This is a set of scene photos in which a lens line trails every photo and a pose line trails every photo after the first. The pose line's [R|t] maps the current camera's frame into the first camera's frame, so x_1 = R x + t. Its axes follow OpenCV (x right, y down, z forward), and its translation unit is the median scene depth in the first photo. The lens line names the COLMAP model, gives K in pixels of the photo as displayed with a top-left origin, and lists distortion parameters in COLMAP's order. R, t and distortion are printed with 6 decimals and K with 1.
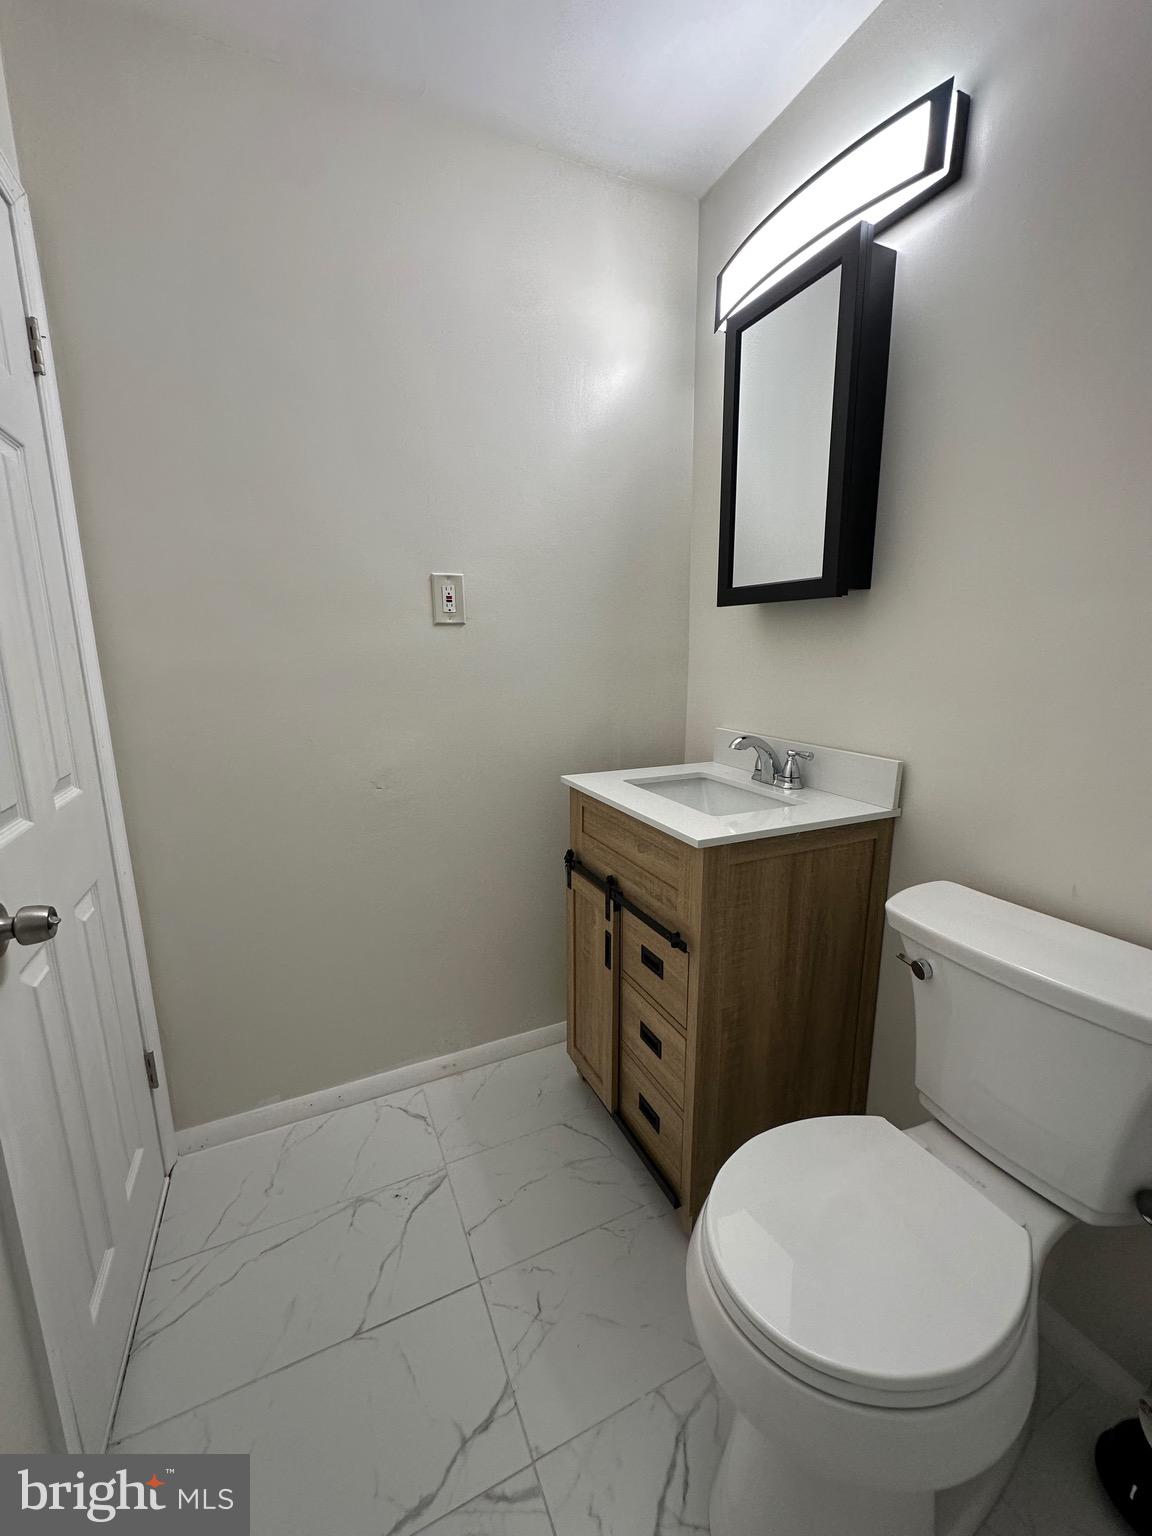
lens RADIAL K [[615.6, 0, 576.2], [0, 615.6, 768.0], [0, 0, 1]] dist [-0.000012, 0.000336]
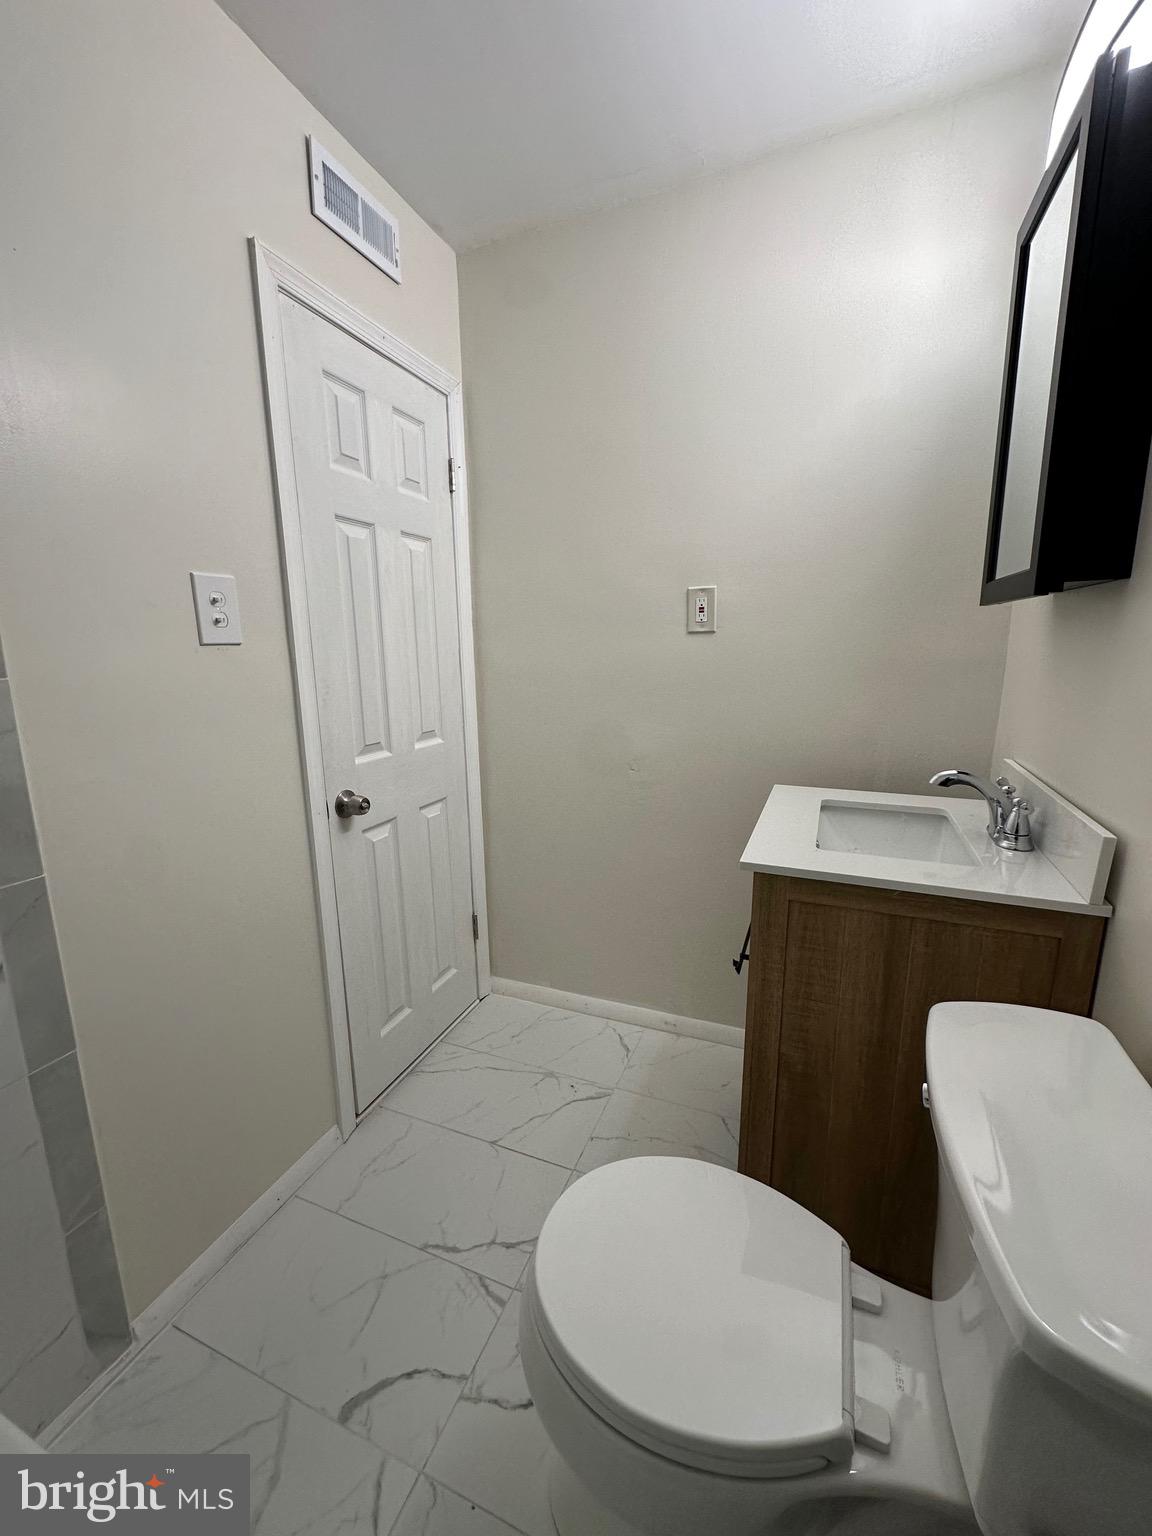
lens RADIAL K [[615.6, 0, 577.2], [0, 615.6, 768.7], [0, 0, 1]] dist [-0.000012, 0.000336]
pose [[0.676703, 0.143952, -0.722046, 0.517672], [-0.131034, 0.988591, 0.074287, -0.048945], [0.724502, 0.044342, 0.687845, 0.097211]]
